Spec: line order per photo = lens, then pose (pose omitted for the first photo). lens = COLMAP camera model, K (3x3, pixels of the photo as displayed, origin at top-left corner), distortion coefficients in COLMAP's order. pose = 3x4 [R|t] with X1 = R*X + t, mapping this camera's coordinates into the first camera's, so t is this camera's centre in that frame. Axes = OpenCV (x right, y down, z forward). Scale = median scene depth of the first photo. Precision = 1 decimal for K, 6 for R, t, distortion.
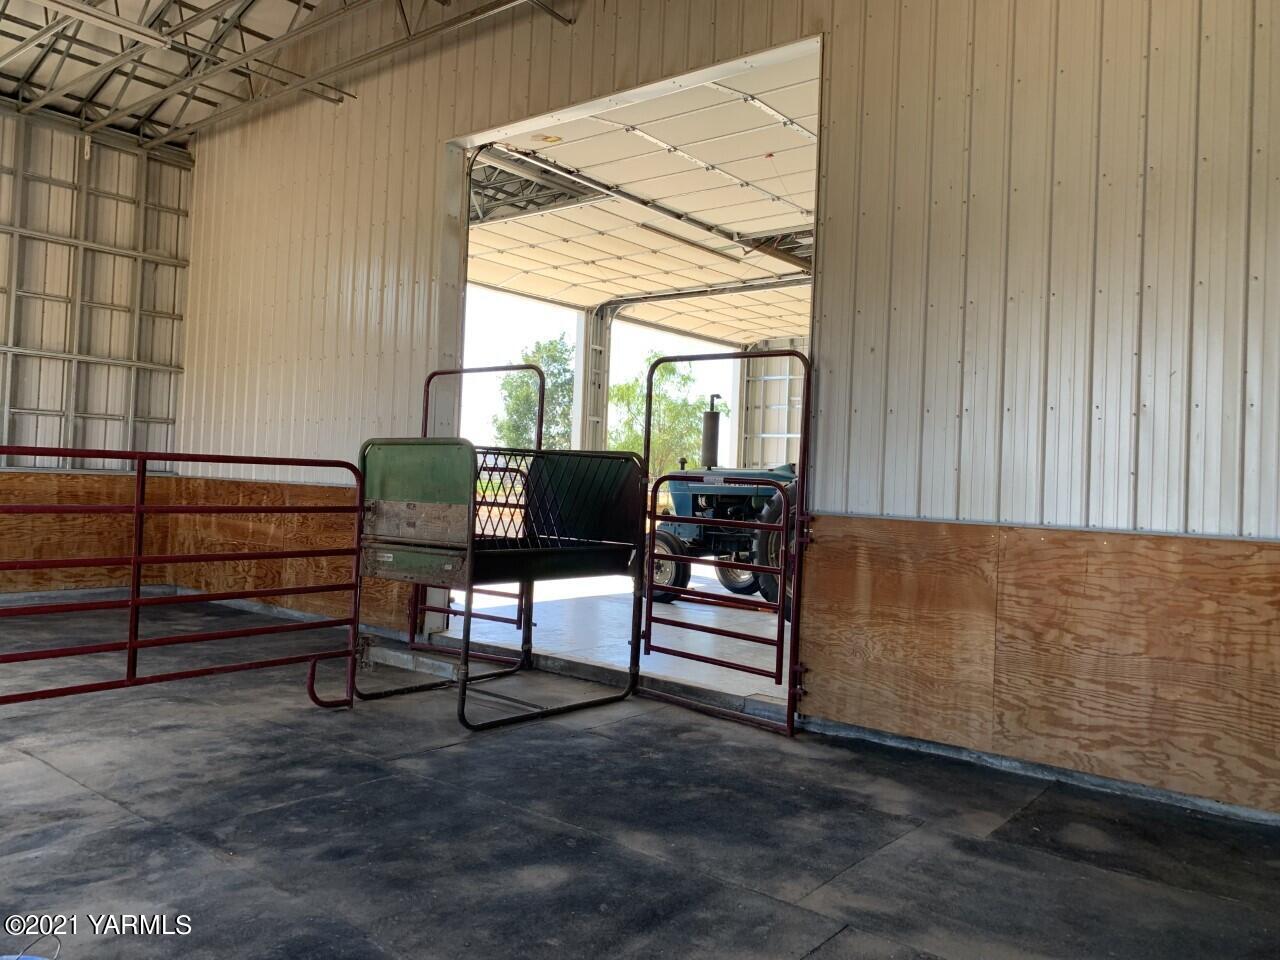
lens RADIAL K [[970.9, 0, 631.0], [0, 970.9, 483.7], [0, 0, 1]] dist [0.069100, -0.095194]
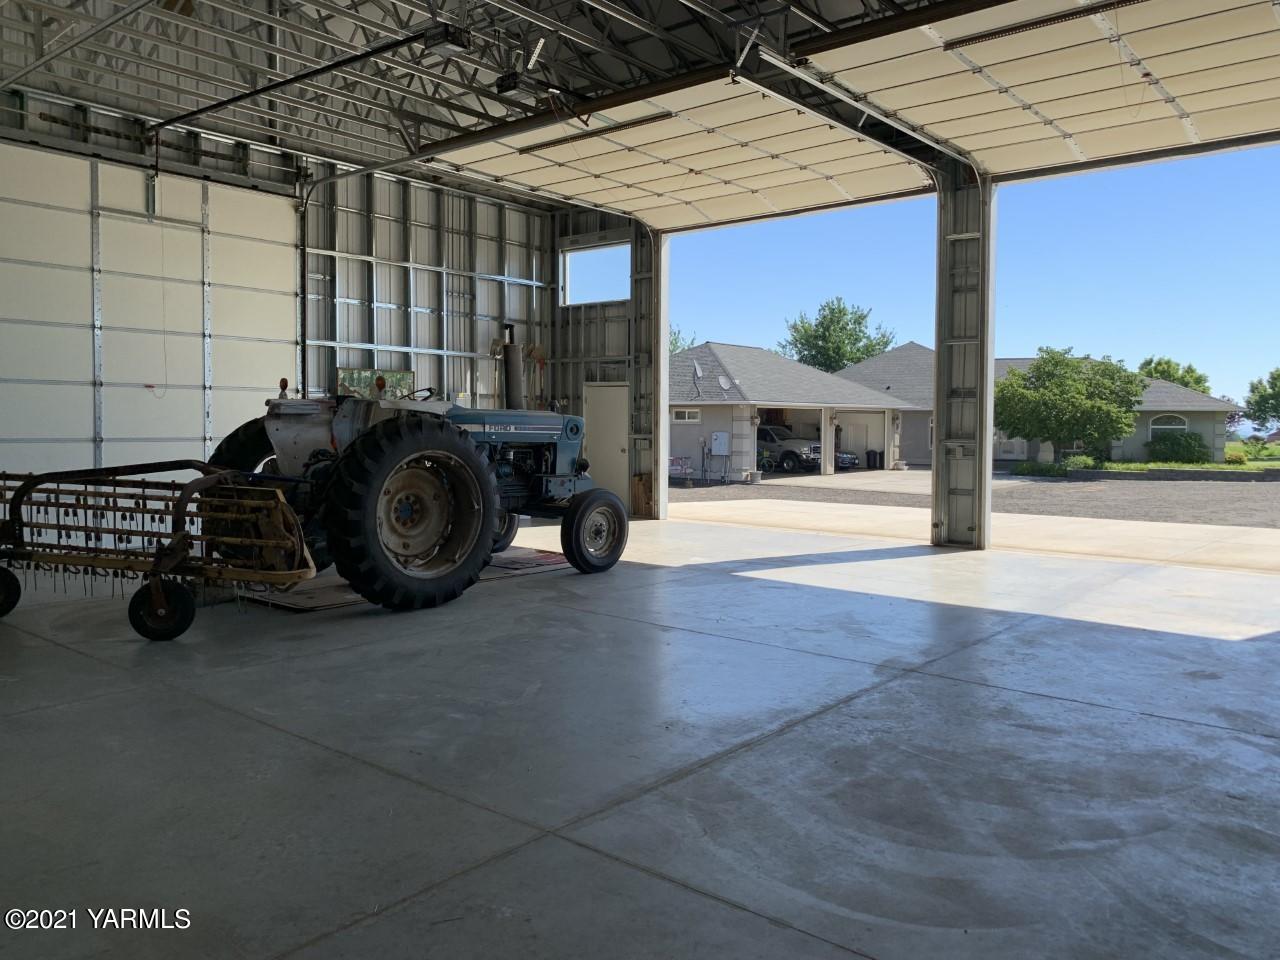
lens RADIAL K [[990.2, 0, 640.3], [0, 990.2, 453.0], [0, 0, 1]] dist [0.079923, -0.095591]
pose [[-0.024635, -0.008466, -0.999661, 0.897351], [-0.013721, 0.999873, -0.008129, 0.023126], [0.999602, 0.013516, -0.024748, 1.084320]]
